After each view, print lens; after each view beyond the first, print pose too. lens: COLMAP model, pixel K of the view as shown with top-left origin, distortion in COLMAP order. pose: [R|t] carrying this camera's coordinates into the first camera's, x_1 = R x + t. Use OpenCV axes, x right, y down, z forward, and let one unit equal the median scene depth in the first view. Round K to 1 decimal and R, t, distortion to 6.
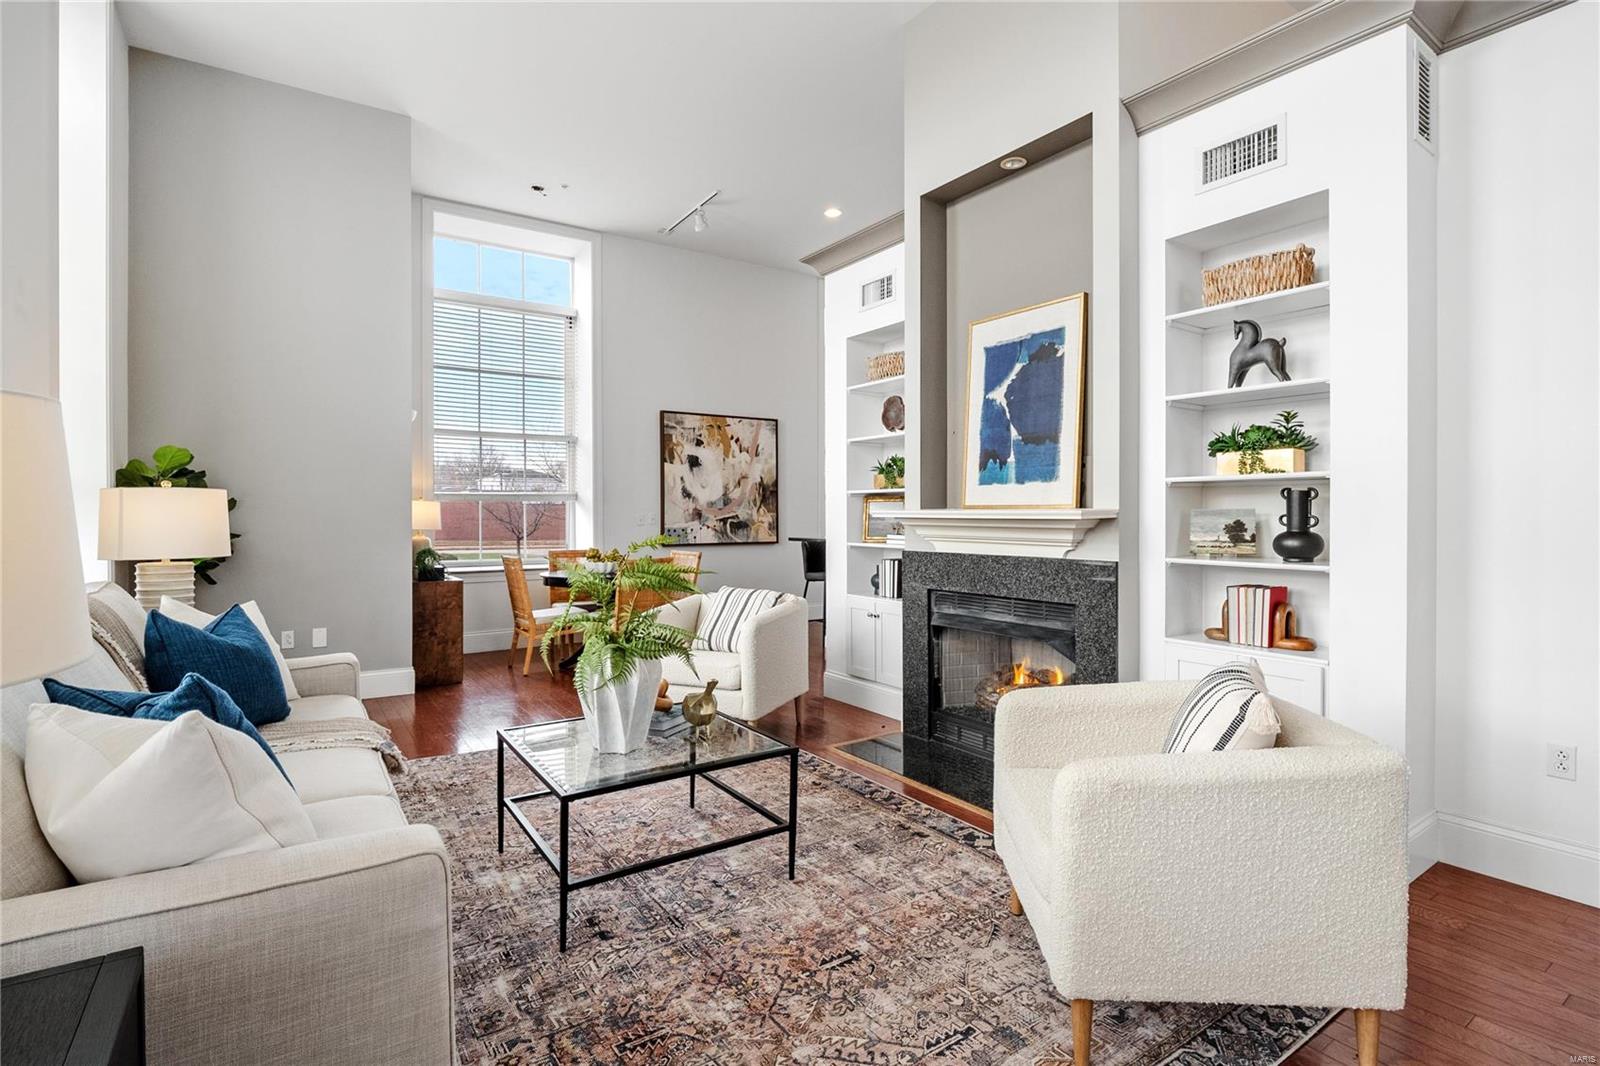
lens RADIAL K [[755.2, 0, 798.9], [0, 755.2, 522.7], [0, 0, 1]] dist [-0.006900, -0.003987]
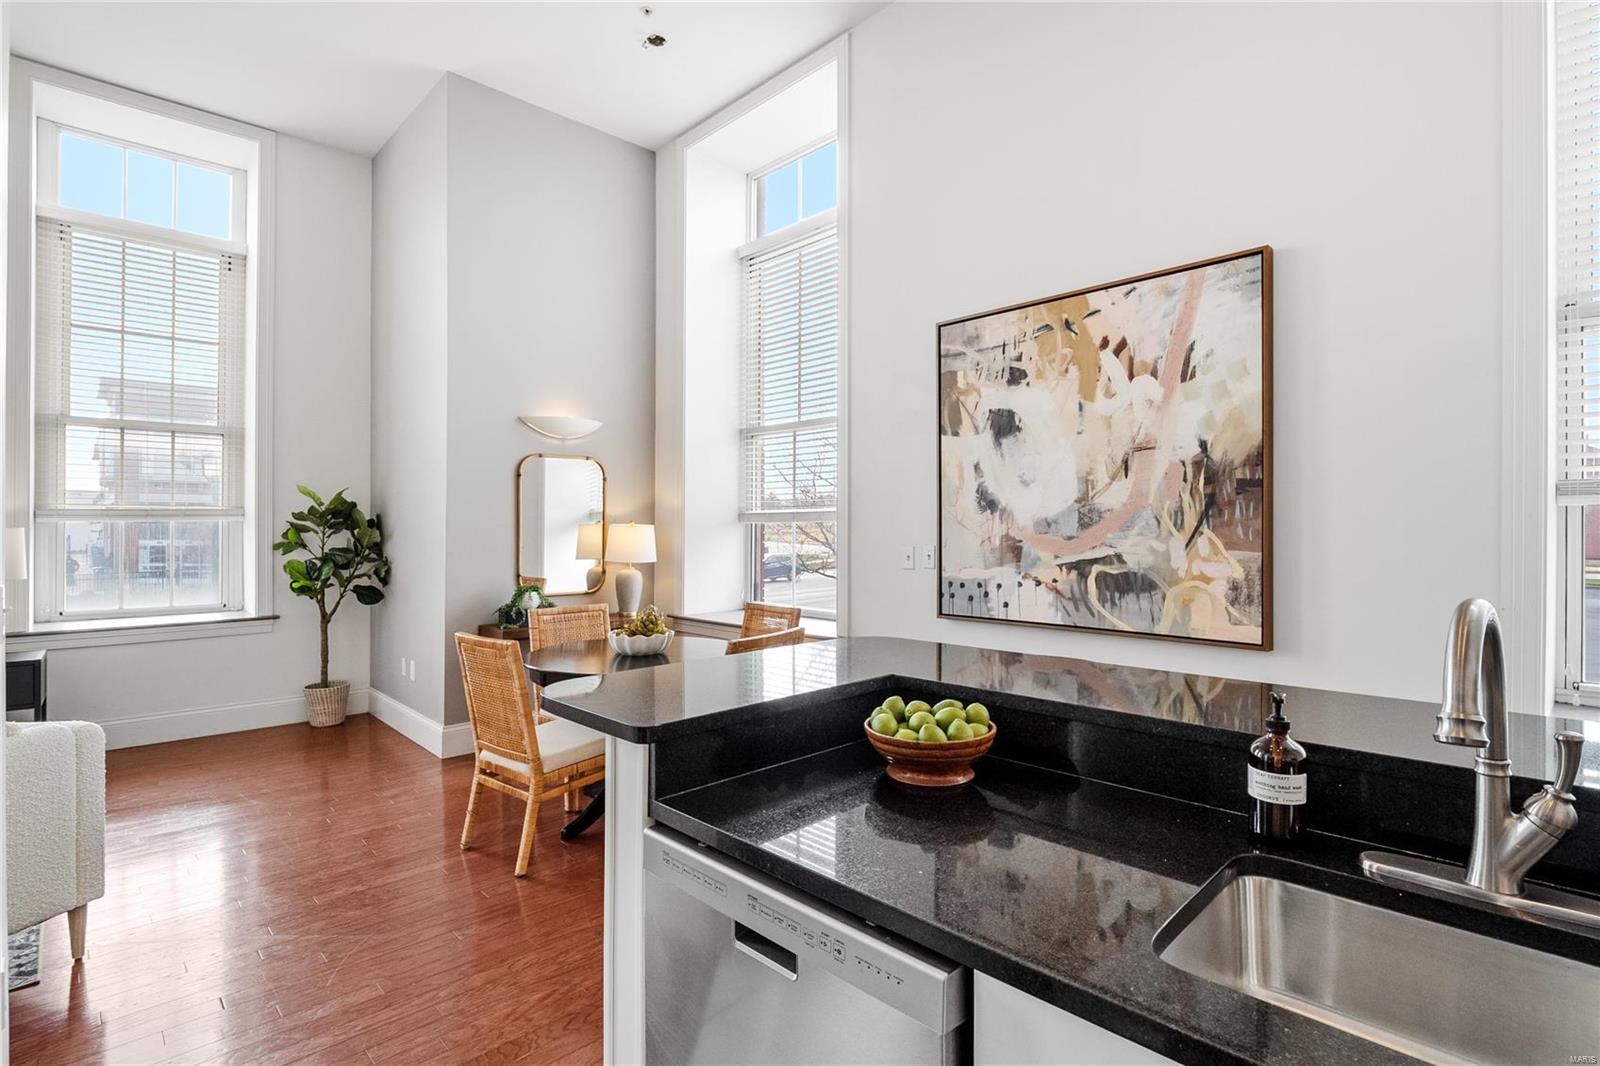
lens RADIAL K [[755.2, 0, 801.0], [0, 755.2, 532.8], [0, 0, 1]] dist [-0.006900, -0.003987]
pose [[0.200538, 0.007780, -0.979655, 0.243404], [-0.010298, 0.999930, 0.005833, -0.021164], [0.979632, 0.008919, 0.200604, 0.786237]]
